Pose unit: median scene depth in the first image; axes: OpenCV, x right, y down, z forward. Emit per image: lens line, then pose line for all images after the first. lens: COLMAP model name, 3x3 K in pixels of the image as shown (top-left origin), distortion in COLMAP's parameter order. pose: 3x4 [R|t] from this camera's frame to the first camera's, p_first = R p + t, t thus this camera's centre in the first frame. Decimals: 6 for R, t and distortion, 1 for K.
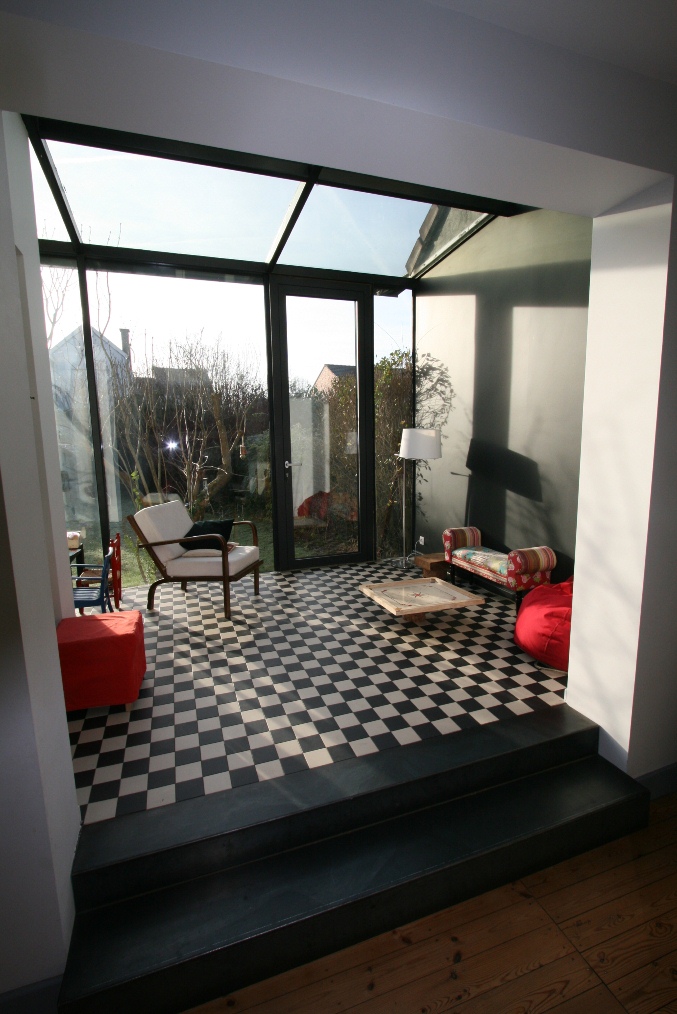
lens RADIAL K [[472.6, 0, 346.0], [0, 472.6, 490.5], [0, 0, 1]] dist [0.003597, -0.000209]
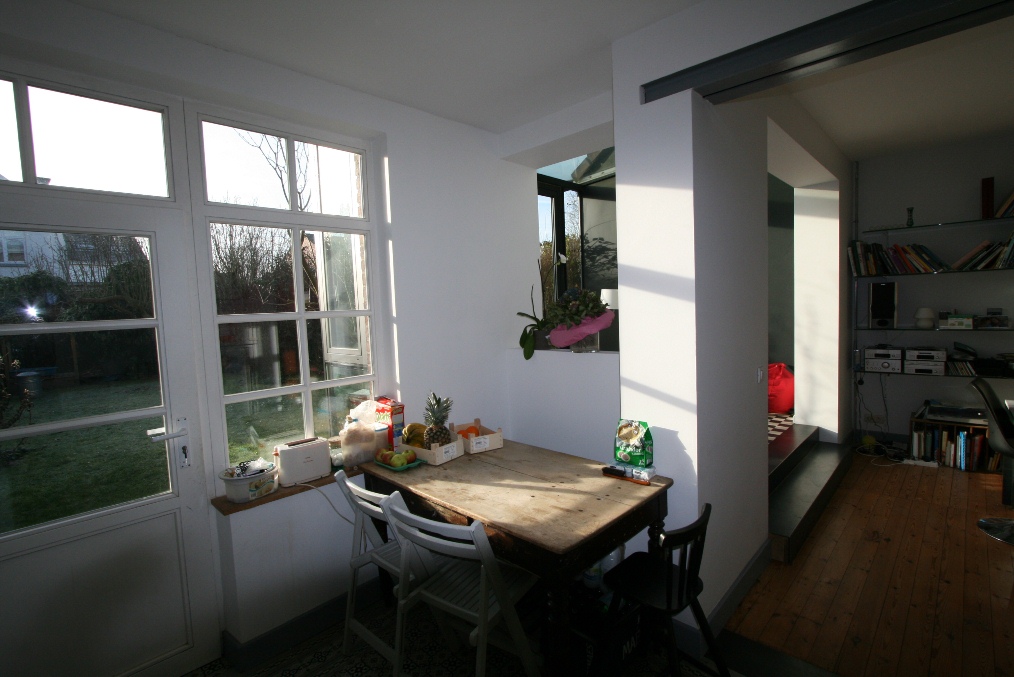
lens RADIAL K [[472.6, 0, 506.5], [0, 472.6, 331.9], [0, 0, 1]] dist [0.003597, -0.000209]
pose [[0.894633, -0.038015, 0.445181, -0.781109], [0.067769, 0.996391, -0.051104, 0.050151], [-0.441632, 0.075889, 0.893981, -0.139832]]
